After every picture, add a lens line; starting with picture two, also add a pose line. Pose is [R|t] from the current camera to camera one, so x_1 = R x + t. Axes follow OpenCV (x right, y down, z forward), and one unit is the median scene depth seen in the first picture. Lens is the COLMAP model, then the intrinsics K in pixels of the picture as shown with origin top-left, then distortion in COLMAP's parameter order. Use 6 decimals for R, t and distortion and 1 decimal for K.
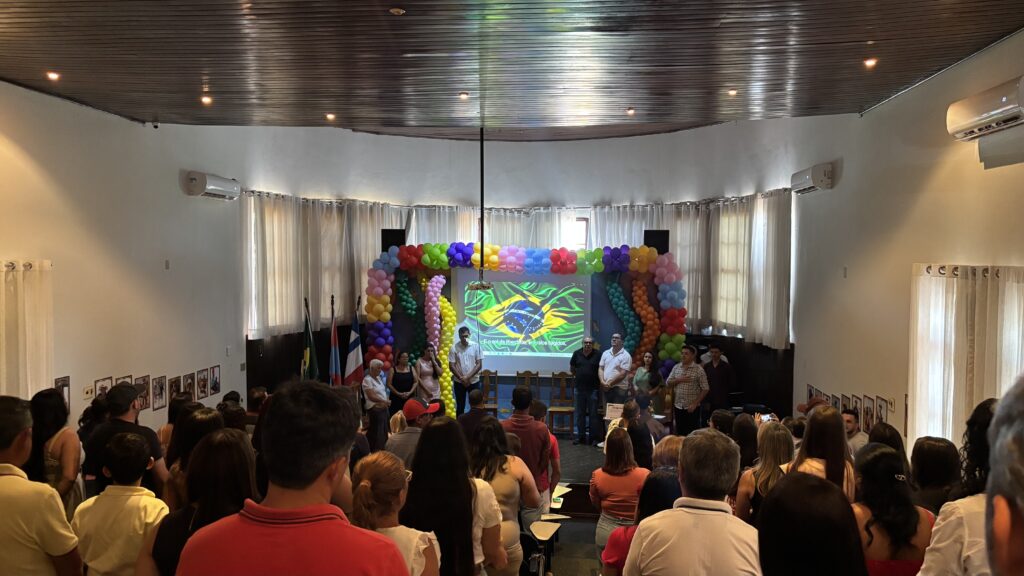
lens RADIAL K [[776.5, 0, 506.2], [0, 776.5, 286.6], [0, 0, 1]] dist [0.022622, -0.017076]
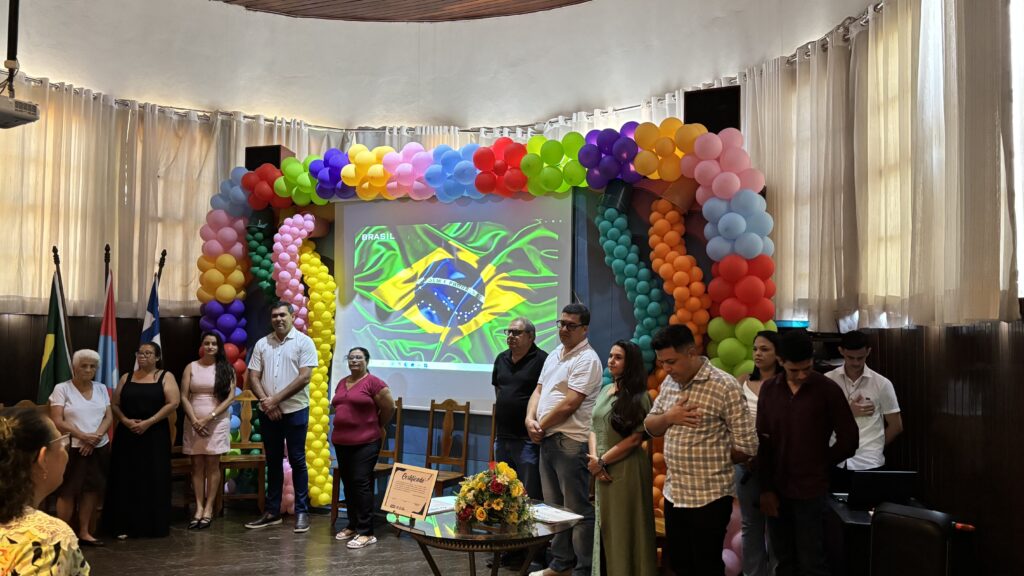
lens RADIAL K [[776.5, 0, 522.2], [0, 776.5, 289.4], [0, 0, 1]] dist [0.022622, -0.017076]
pose [[0.939018, -0.008636, -0.343758, 0.247185], [-0.025258, 0.995252, -0.093998, 0.086546], [0.342938, 0.096948, 0.934342, 0.566246]]
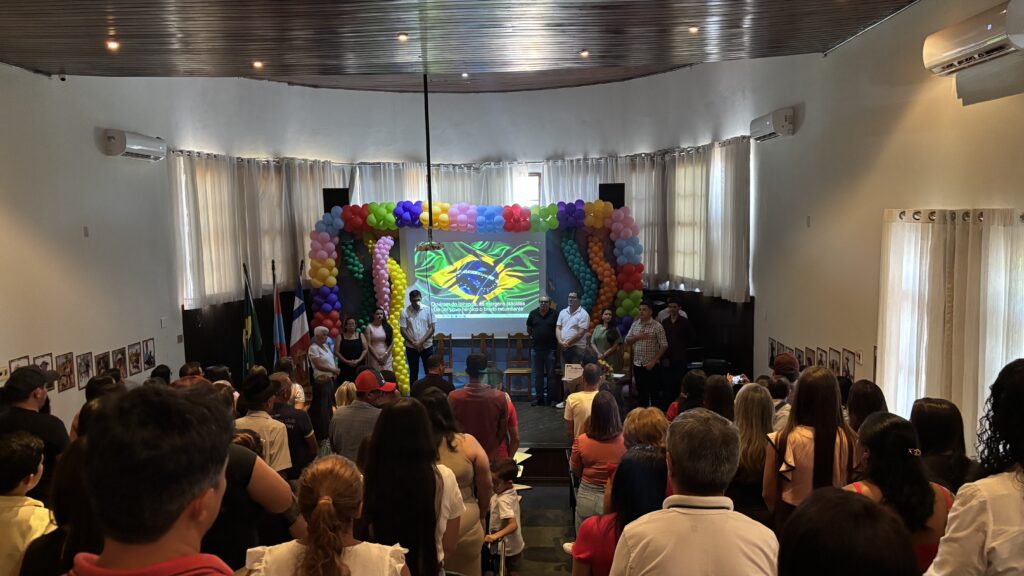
lens RADIAL K [[776.5, 0, 517.8], [0, 776.5, 301.8], [0, 0, 1]] dist [0.022622, -0.017076]
pose [[0.996907, -0.031763, 0.071884, 0.003029], [0.026509, 0.996987, 0.072903, 0.000446], [-0.073983, -0.070772, 0.994745, 0.037896]]
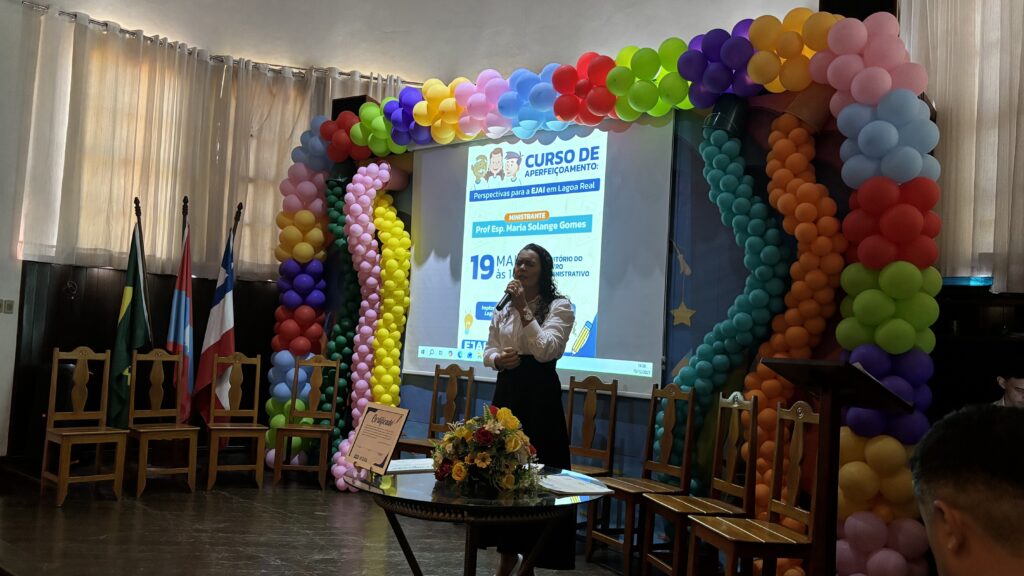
lens RADIAL K [[776.5, 0, 510.8], [0, 776.5, 298.6], [0, 0, 1]] dist [0.022622, -0.017076]
pose [[0.845044, 0.010676, -0.534589, 0.252656], [-0.070565, 0.993283, -0.091708, 0.112379], [0.530019, 0.115220, 0.840121, 0.658007]]
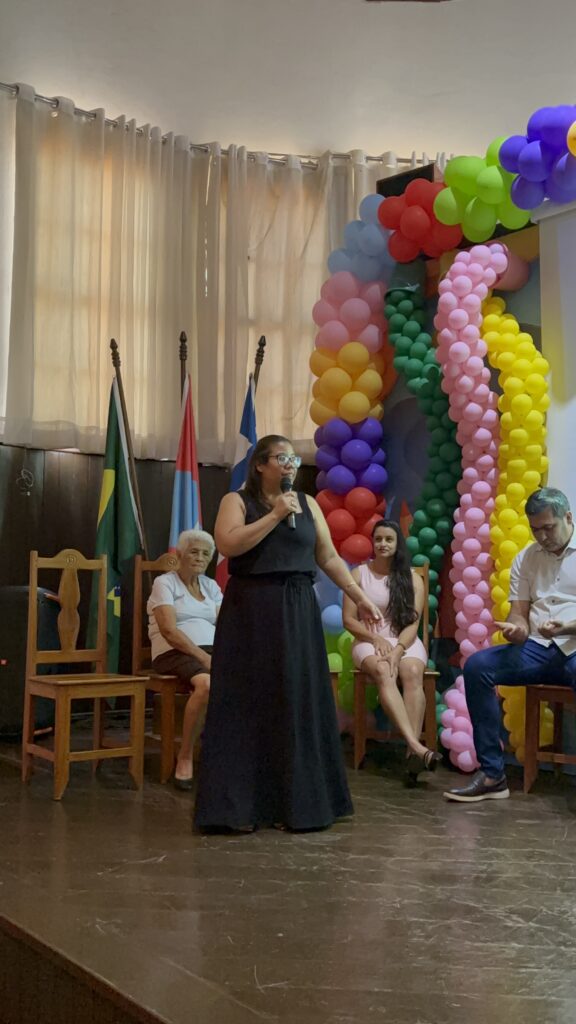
lens RADIAL K [[909.2, 0, 284.5], [0, 909.2, 520.7], [0, 0, 1]] dist [0.076382, -0.137279]
pose [[0.744293, -0.039185, -0.666702, 0.092281], [-0.041085, 0.993700, -0.104271, 0.137591], [0.666588, 0.105000, 0.737994, 0.709608]]
